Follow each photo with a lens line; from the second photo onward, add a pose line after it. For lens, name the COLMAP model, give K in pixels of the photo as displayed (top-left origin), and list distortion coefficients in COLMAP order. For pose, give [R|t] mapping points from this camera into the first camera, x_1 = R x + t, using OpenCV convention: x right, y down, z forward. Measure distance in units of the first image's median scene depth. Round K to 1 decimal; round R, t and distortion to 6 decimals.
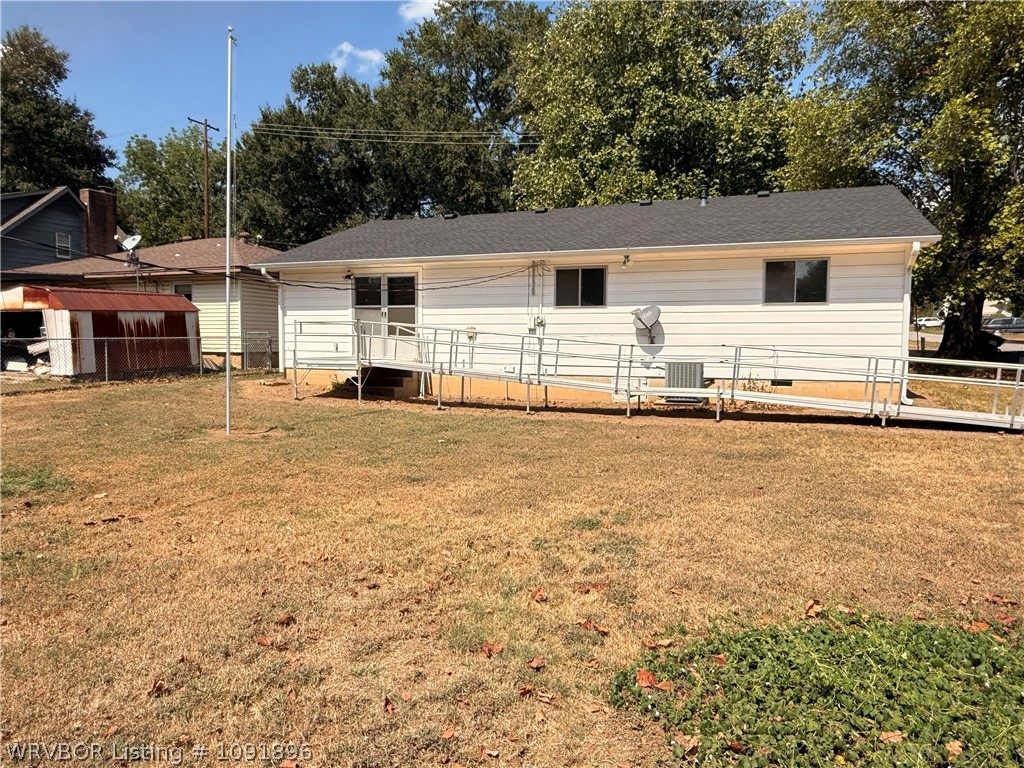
lens RADIAL K [[687.5, 0, 512.0], [0, 687.5, 384.0], [0, 0, 1]] dist [0.003563, 0.001032]
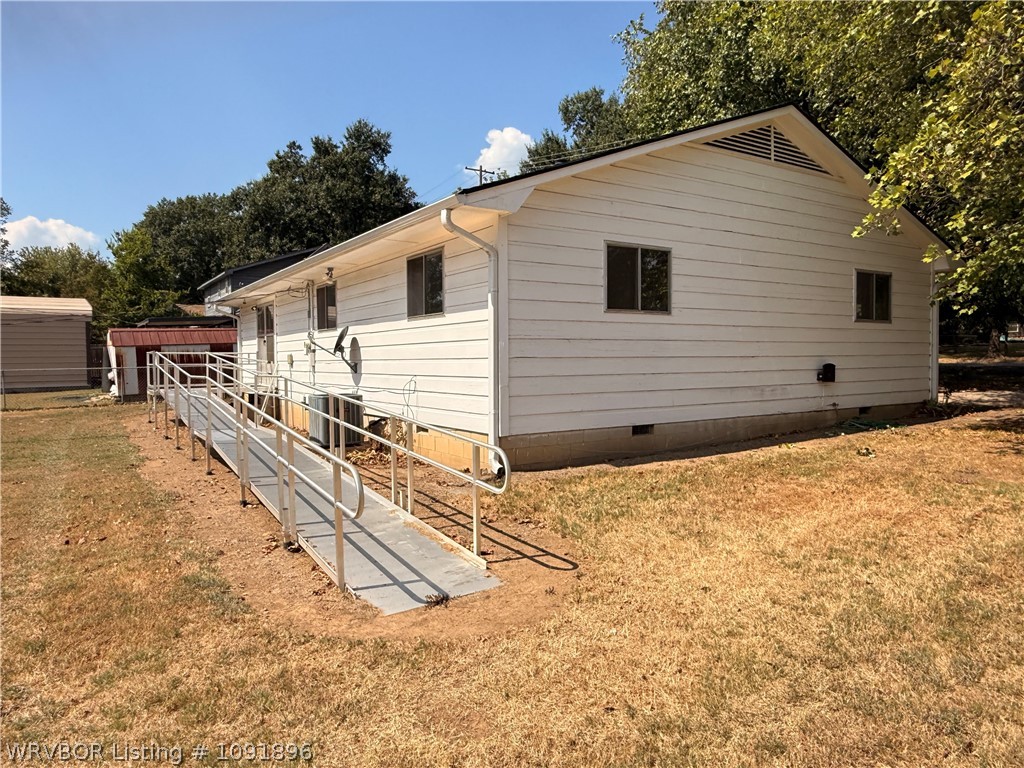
lens RADIAL K [[687.5, 0, 512.0], [0, 687.5, 384.0], [0, 0, 1]] dist [0.003563, 0.001032]
pose [[0.804330, 0.009282, -0.594111, 0.771688], [-0.025770, 0.999482, -0.019273, -0.031914], [0.593624, 0.030812, 0.804152, 0.424033]]
